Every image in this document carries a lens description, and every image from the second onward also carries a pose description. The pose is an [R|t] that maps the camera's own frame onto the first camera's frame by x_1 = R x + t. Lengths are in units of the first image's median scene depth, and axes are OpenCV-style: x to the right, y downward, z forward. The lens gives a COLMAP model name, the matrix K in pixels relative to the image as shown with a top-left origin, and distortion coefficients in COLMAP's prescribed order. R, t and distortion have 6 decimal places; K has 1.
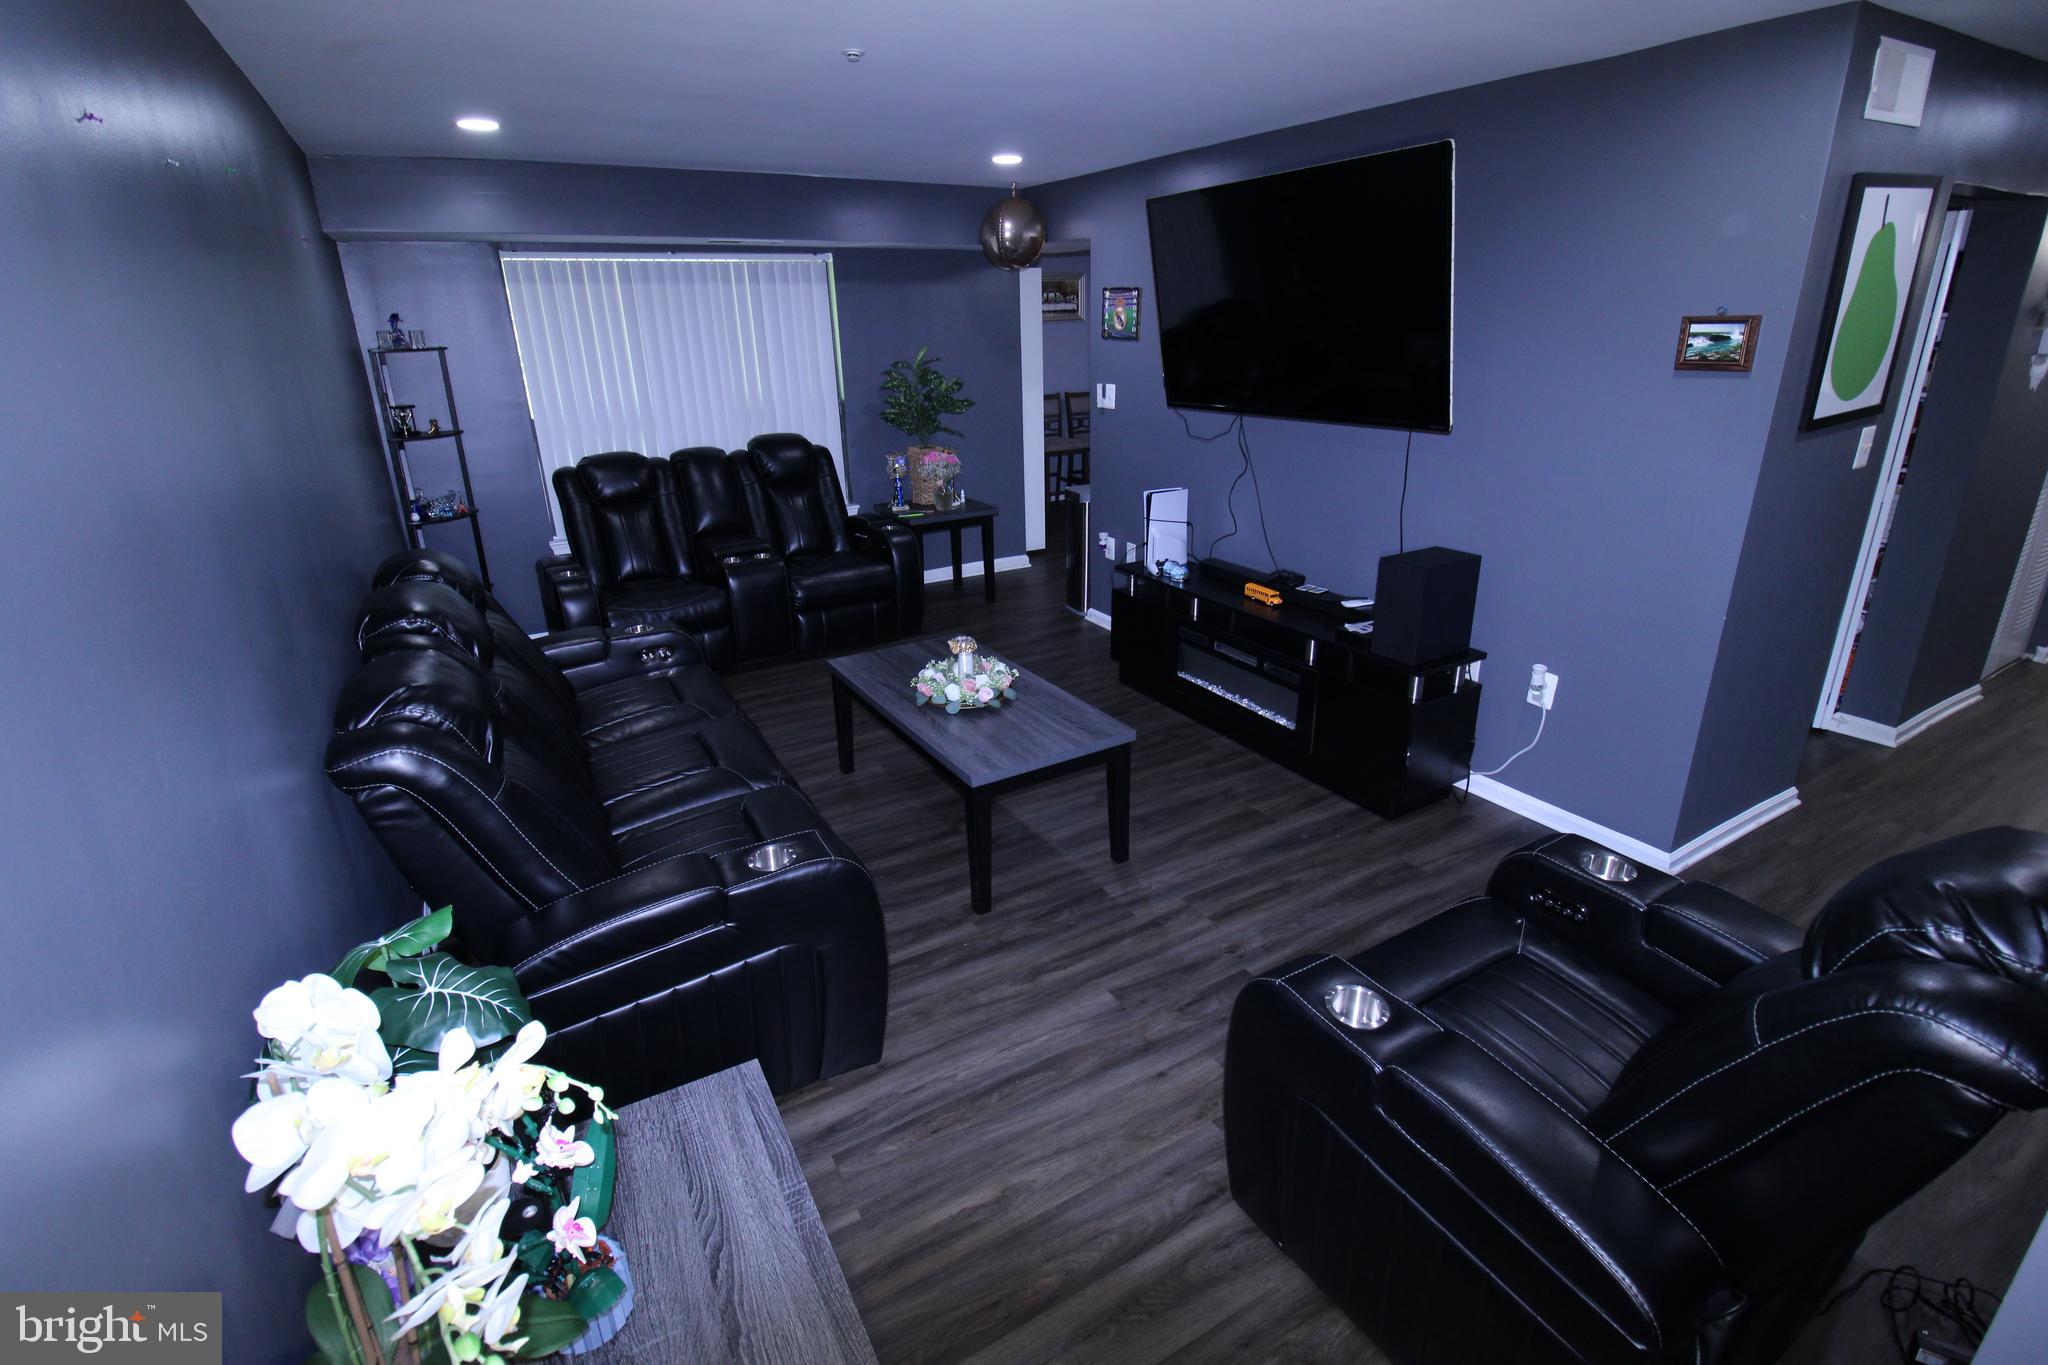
lens RADIAL K [[959.0, 0, 1029.8], [0, 959.0, 671.3], [0, 0, 1]] dist [-0.000531, -0.010582]
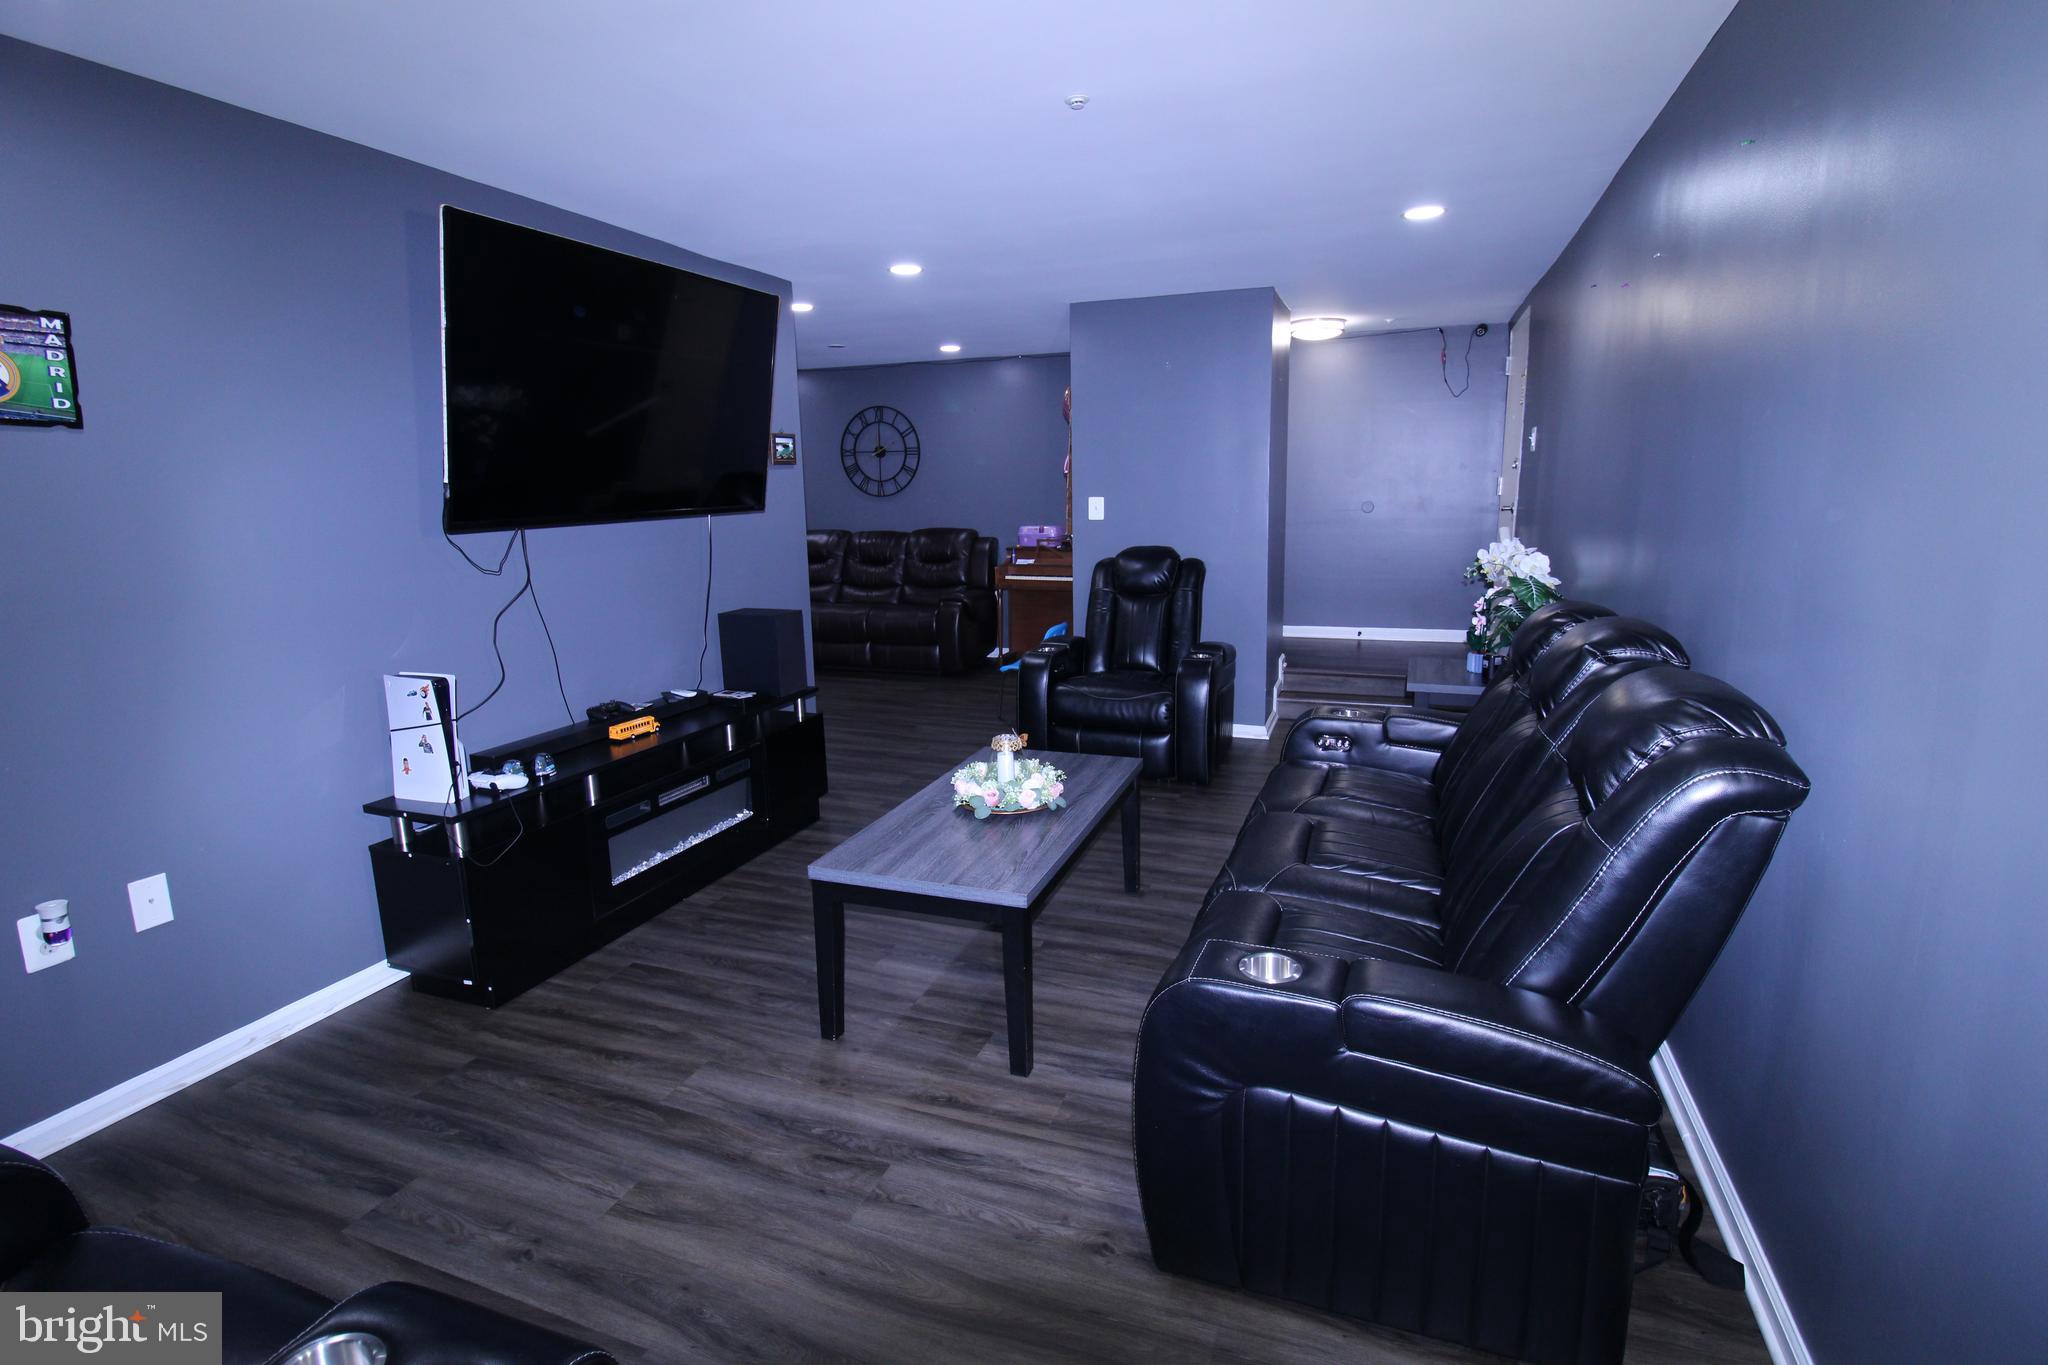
lens RADIAL K [[959.0, 0, 1029.8], [0, 959.0, 671.3], [0, 0, 1]] dist [-0.000531, -0.010582]
pose [[-0.632472, -0.114331, 0.766099, -0.675830], [0.300756, 0.875199, 0.378909, -0.371896], [-0.713810, 0.470058, -0.519154, 1.279231]]
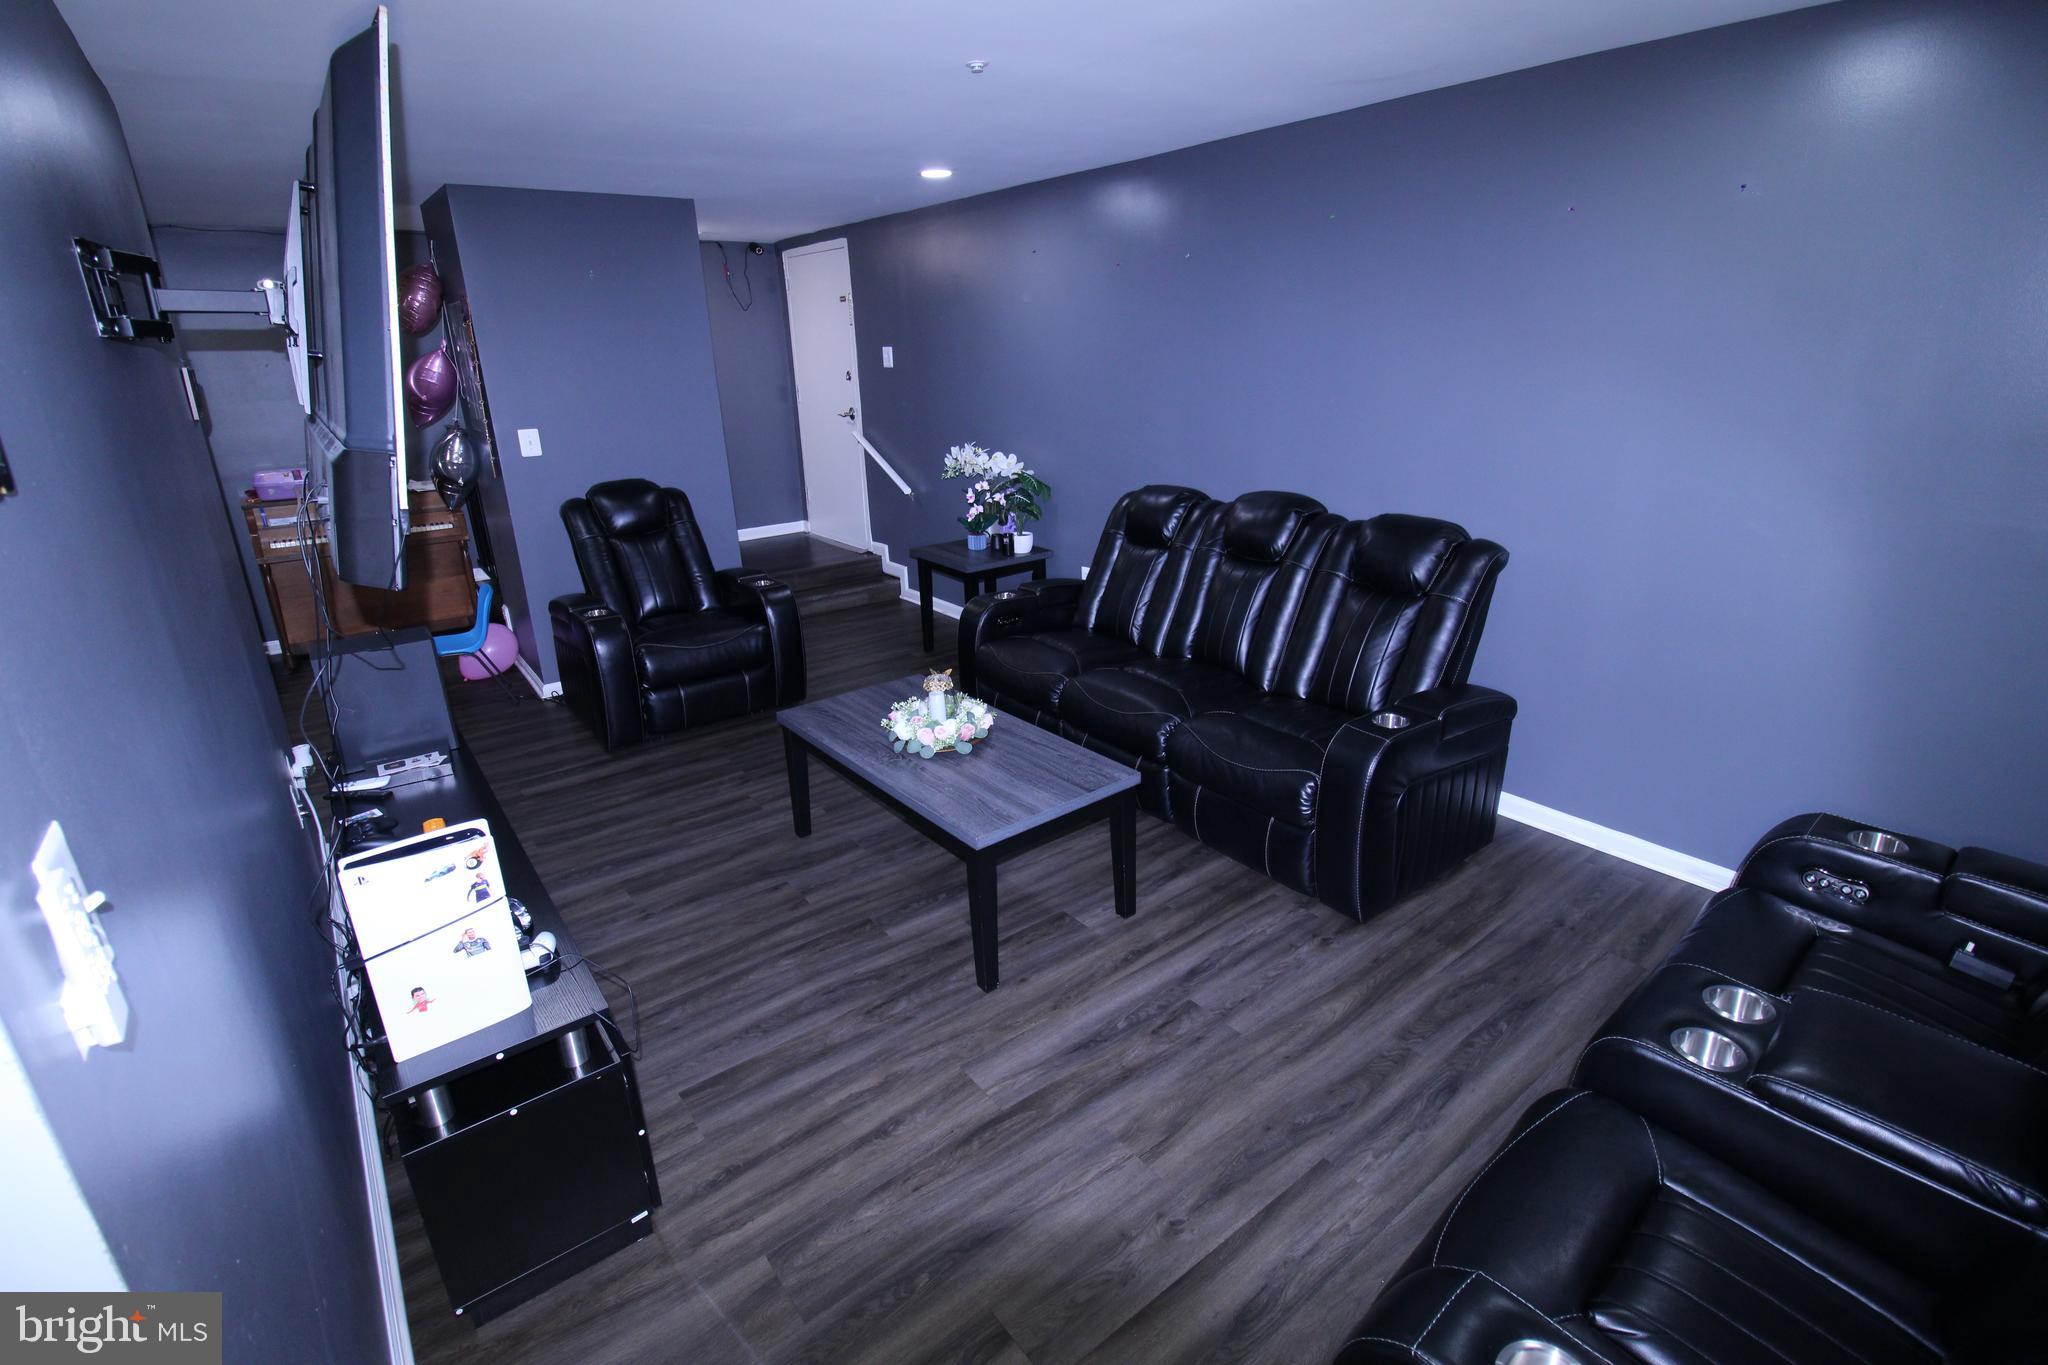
lens RADIAL K [[950.2, 0, 1019.1], [0, 950.2, 667.1], [0, 0, 1]] dist [-0.001773, -0.000213]
pose [[-0.991094, 0.087493, -0.100384, -0.051014], [0.003795, 0.772105, 0.635483, -0.564646], [0.133107, 0.629443, -0.765561, 1.547310]]
